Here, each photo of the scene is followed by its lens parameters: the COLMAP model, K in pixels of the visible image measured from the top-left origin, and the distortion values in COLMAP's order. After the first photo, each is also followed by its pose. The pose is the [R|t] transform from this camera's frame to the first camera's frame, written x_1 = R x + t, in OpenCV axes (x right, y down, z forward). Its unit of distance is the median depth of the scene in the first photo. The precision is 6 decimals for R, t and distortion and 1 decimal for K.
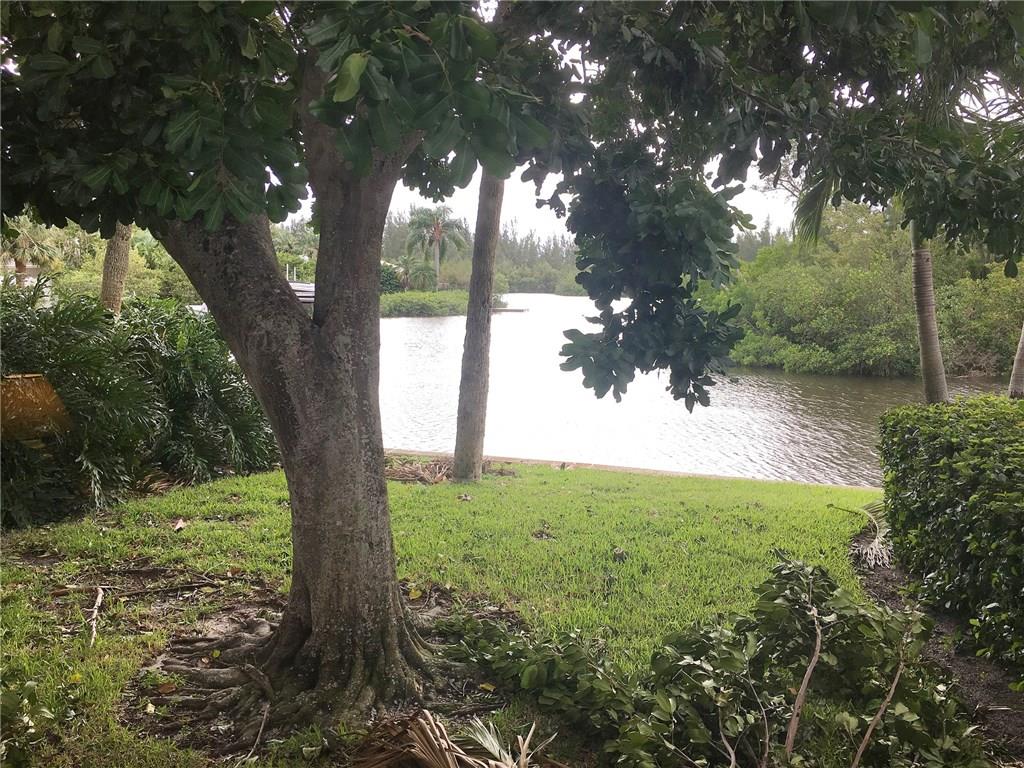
lens RADIAL K [[869.4, 0, 510.1], [0, 869.4, 378.6], [0, 0, 1]] dist [0.033119, -0.006152]
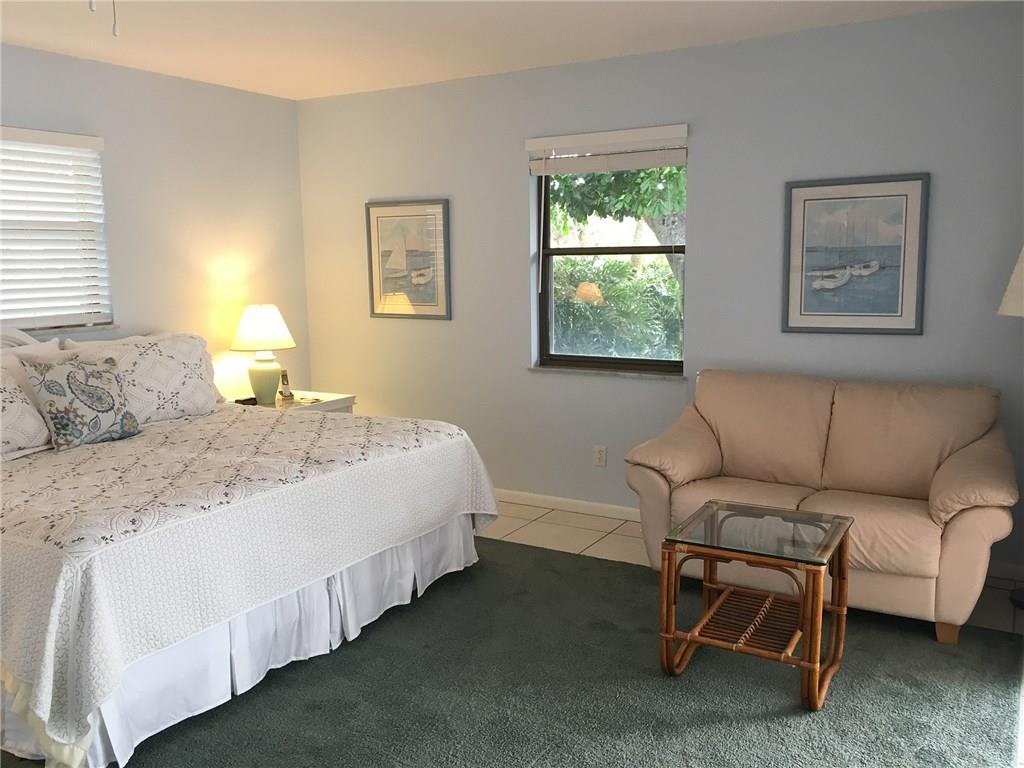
lens RADIAL K [[869.4, 0, 510.1], [0, 869.4, 378.6], [0, 0, 1]] dist [0.033119, -0.006152]
pose [[0.838250, 0.050027, -0.542986, 0.262613], [-0.032822, 0.998606, 0.041335, 0.081274], [0.544297, -0.016827, 0.838724, -0.524572]]
